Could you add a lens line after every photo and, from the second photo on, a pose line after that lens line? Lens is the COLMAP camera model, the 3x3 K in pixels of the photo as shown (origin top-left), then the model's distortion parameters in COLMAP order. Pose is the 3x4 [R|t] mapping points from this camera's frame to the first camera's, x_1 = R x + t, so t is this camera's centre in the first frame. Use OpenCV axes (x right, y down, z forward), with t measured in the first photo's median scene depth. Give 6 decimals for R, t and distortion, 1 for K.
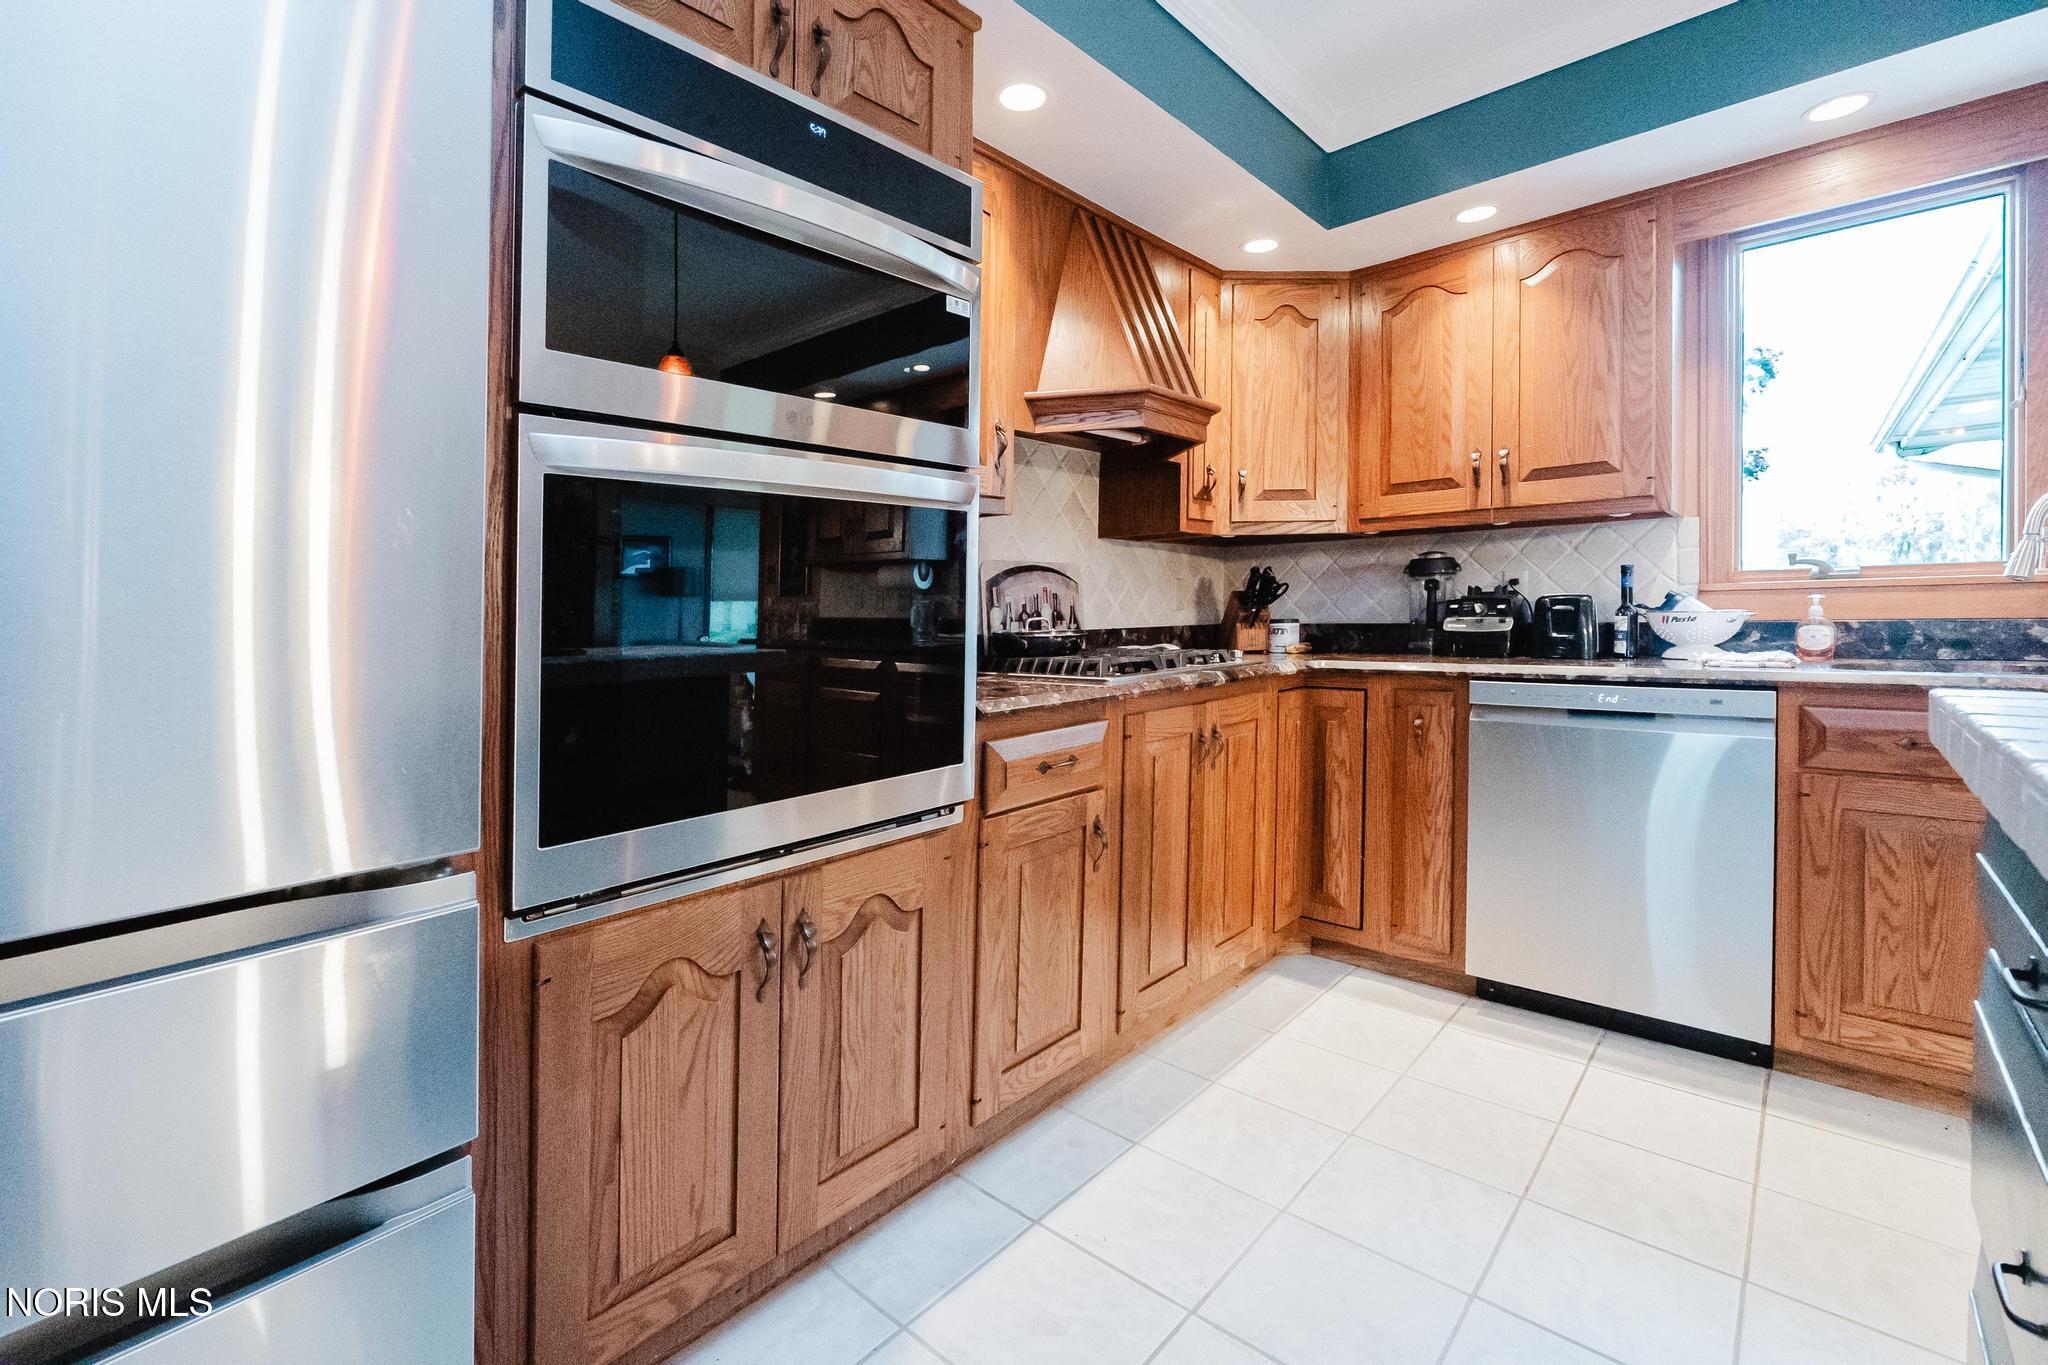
lens RADIAL K [[888.7, 0, 980.7], [0, 888.7, 602.6], [0, 0, 1]] dist [-0.006255, 0.000187]
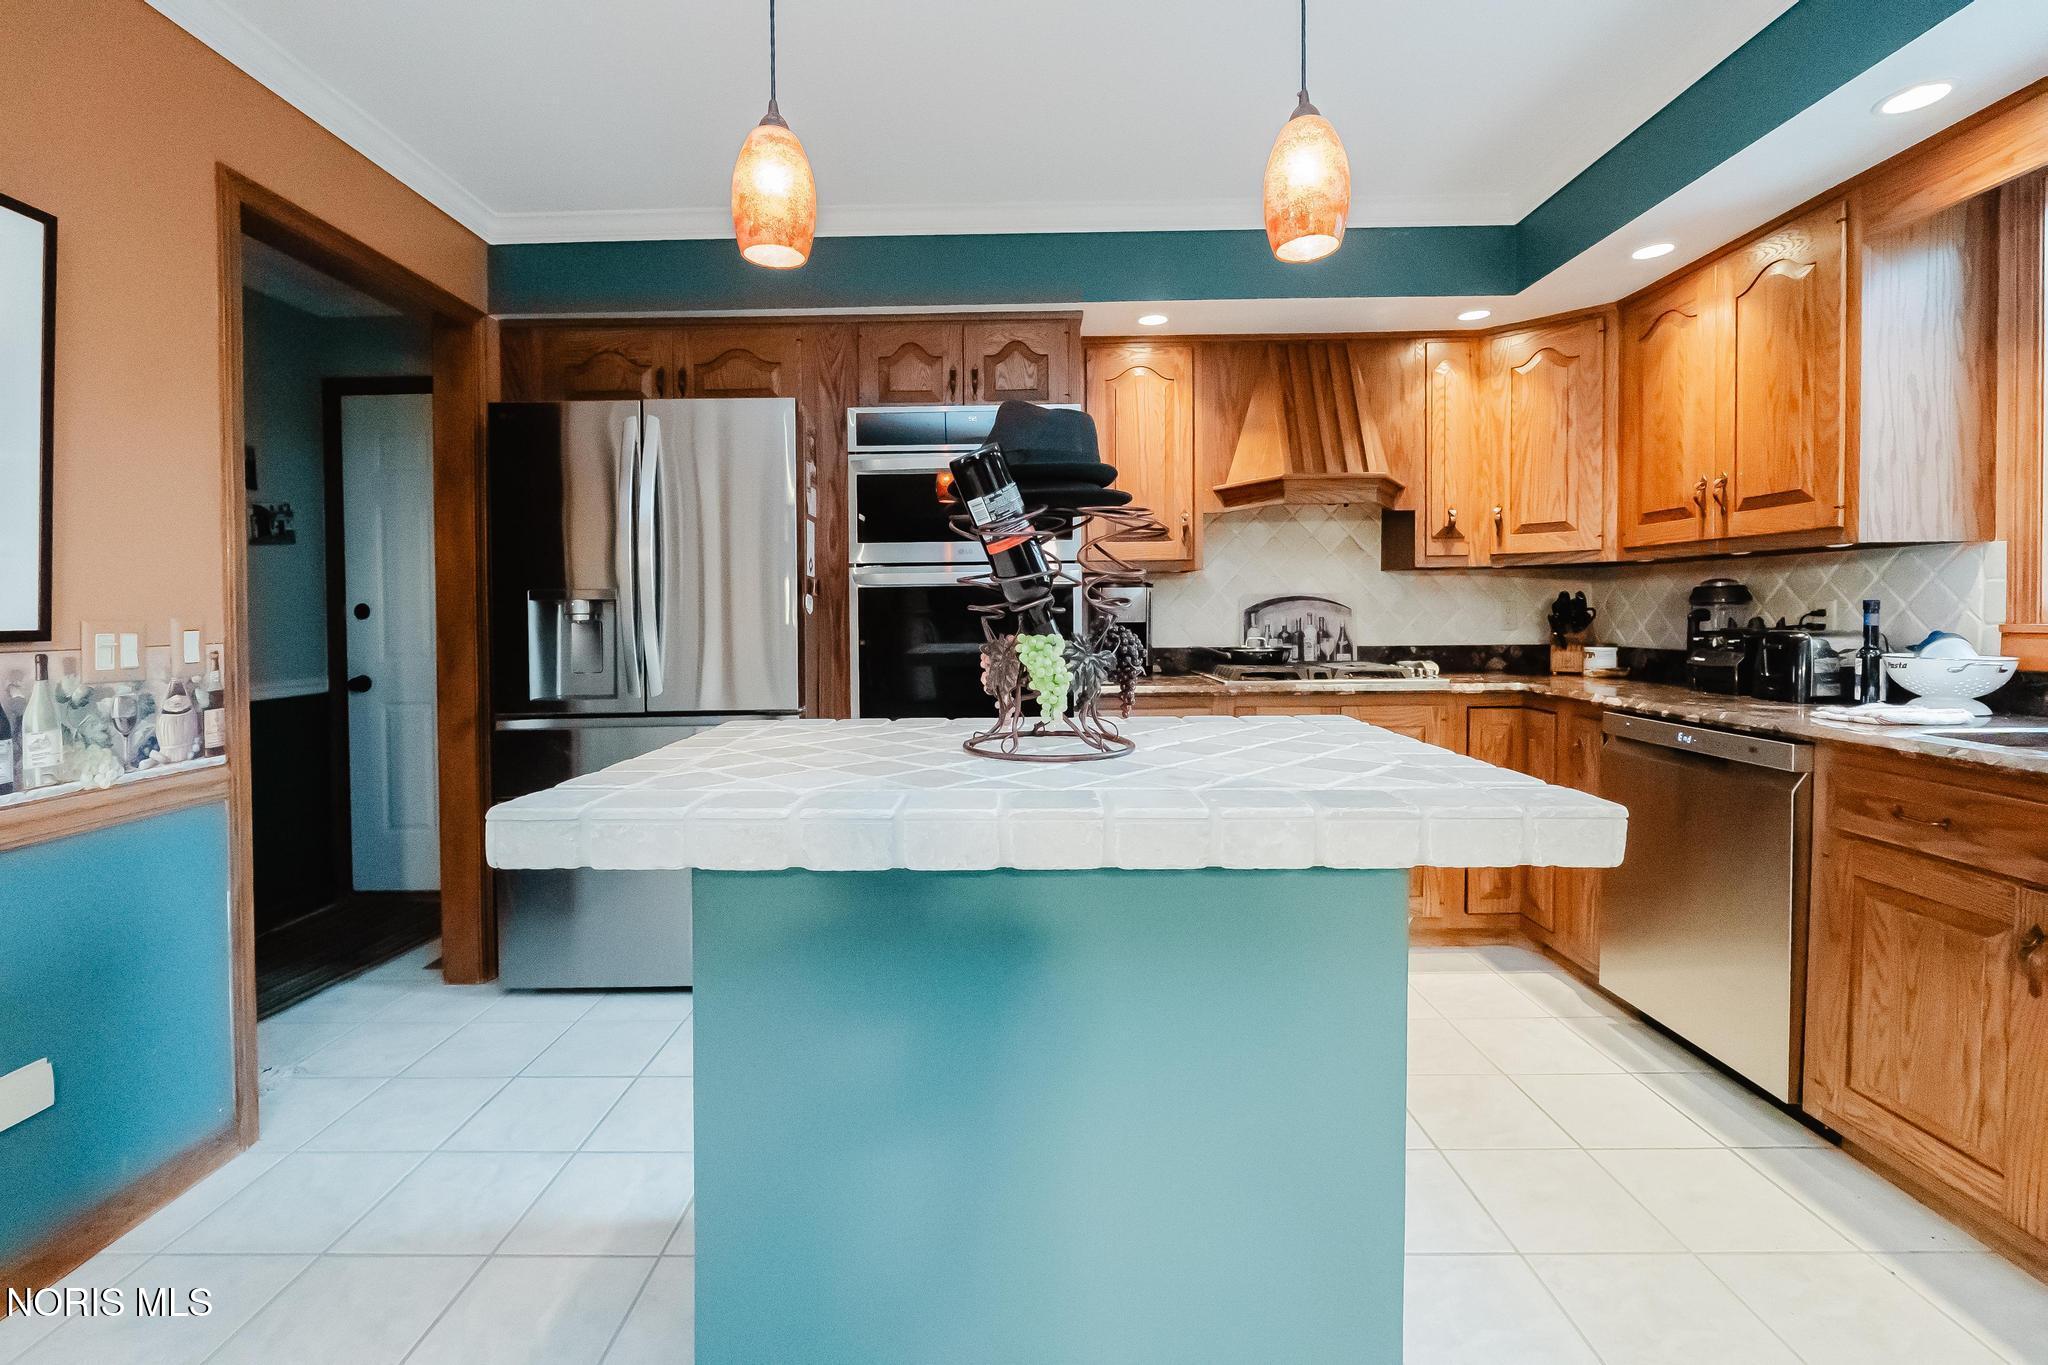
lens RADIAL K [[888.7, 0, 1016.0], [0, 888.7, 626.1], [0, 0, 1]] dist [-0.006255, 0.000187]
pose [[0.670169, 0.026797, -0.741725, 0.773551], [0.005256, 0.999152, 0.040847, -0.054343], [0.742190, -0.031273, 0.669459, -0.205861]]
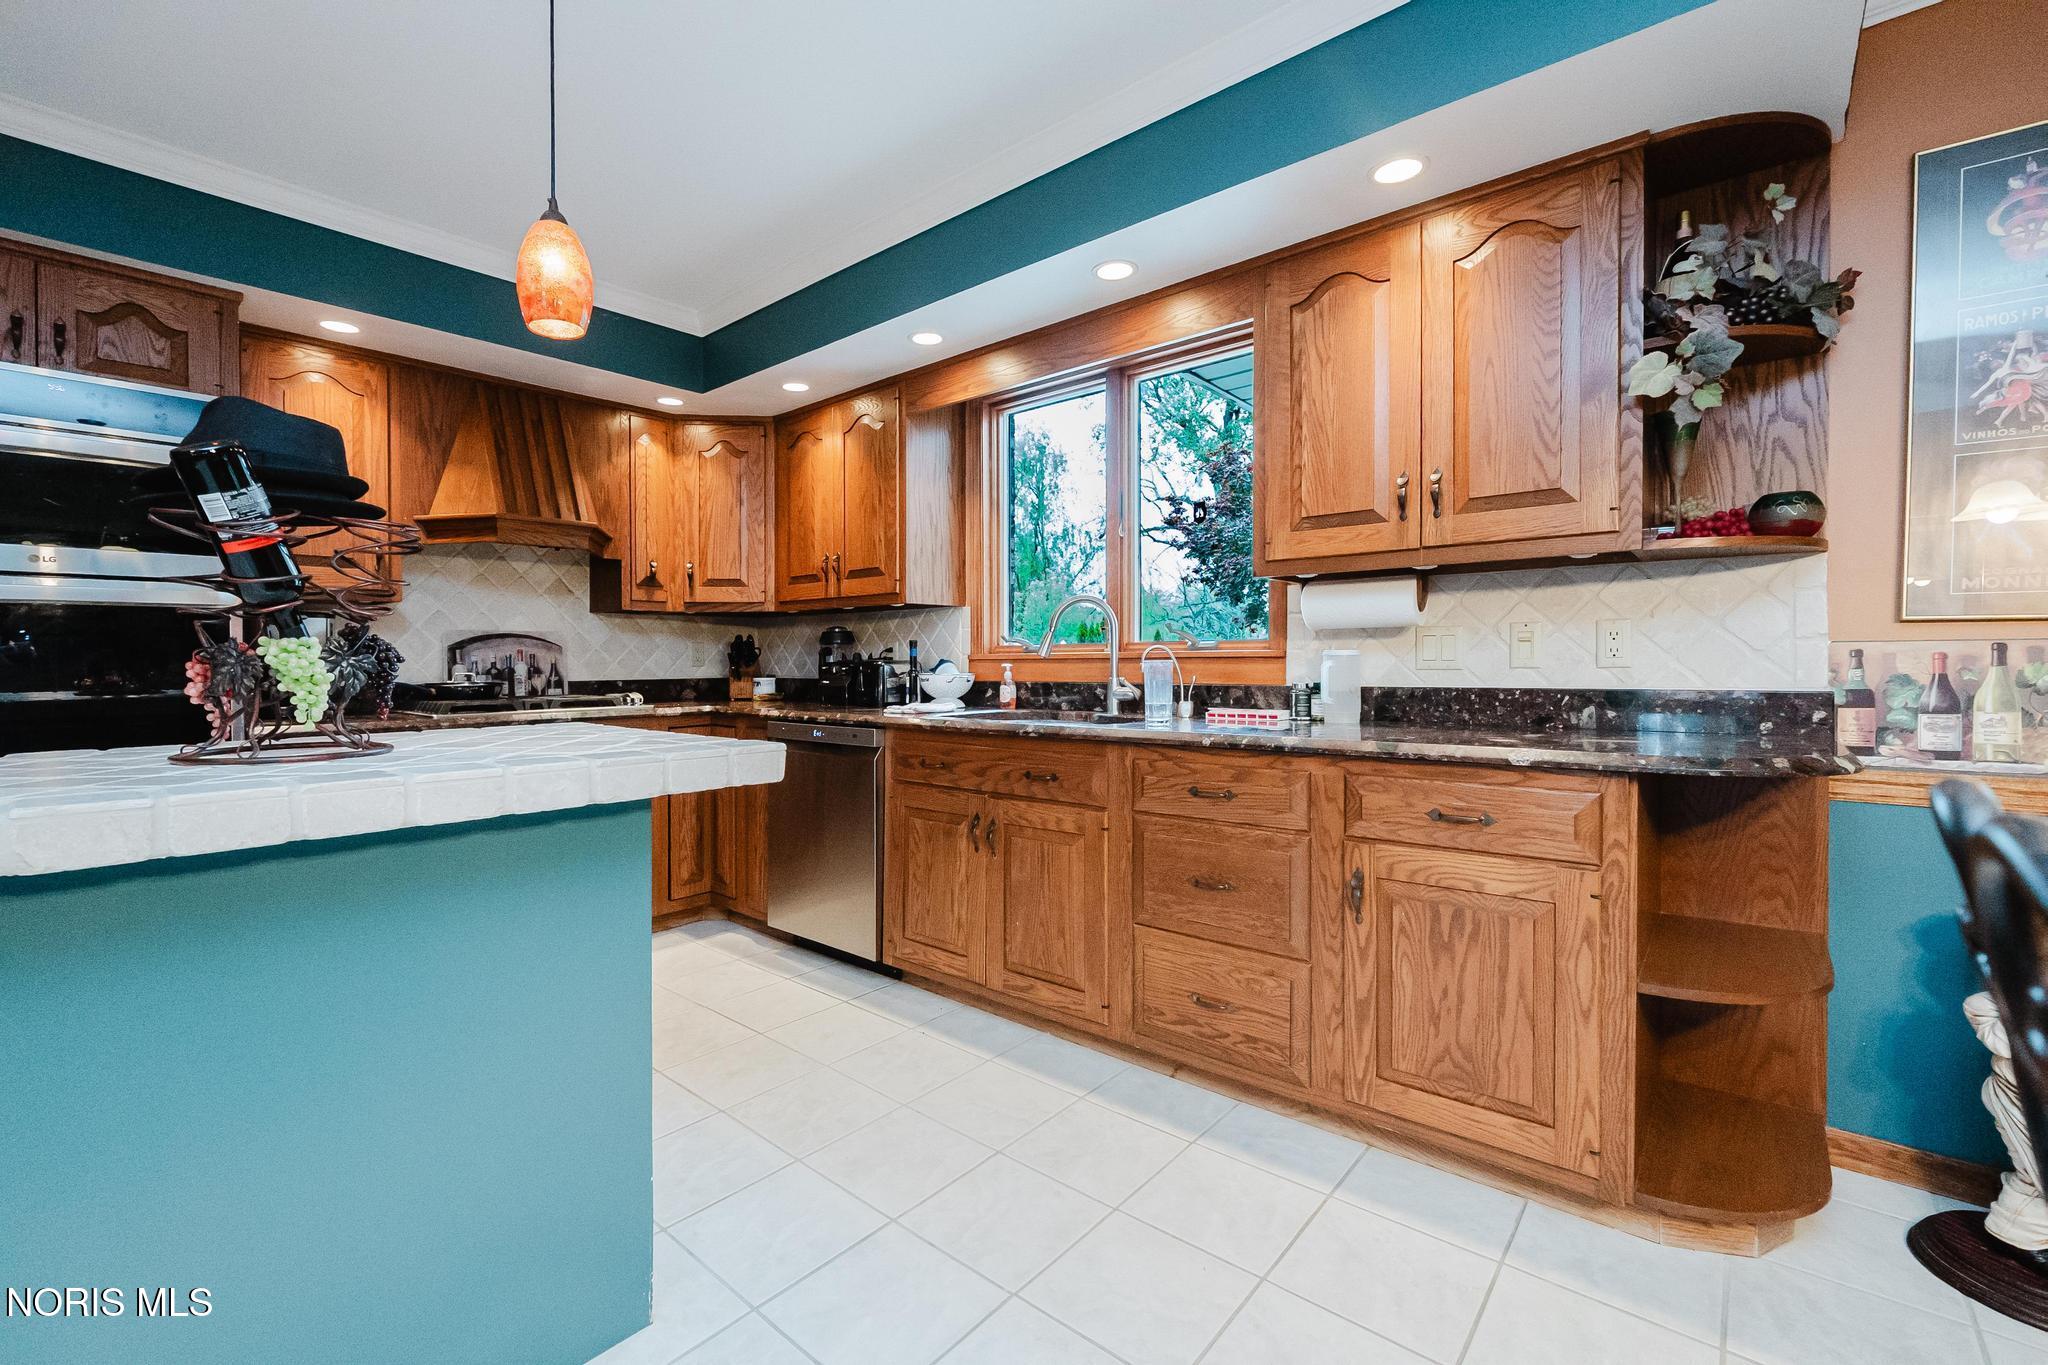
lens RADIAL K [[888.7, 0, 1018.3], [0, 888.7, 675.4], [0, 0, 1]] dist [-0.006255, 0.000187]
pose [[0.999454, 0.014061, 0.029901, 0.814267], [-0.014833, 0.999558, 0.025763, -0.024496], [-0.029526, -0.026192, 0.999221, -0.389831]]
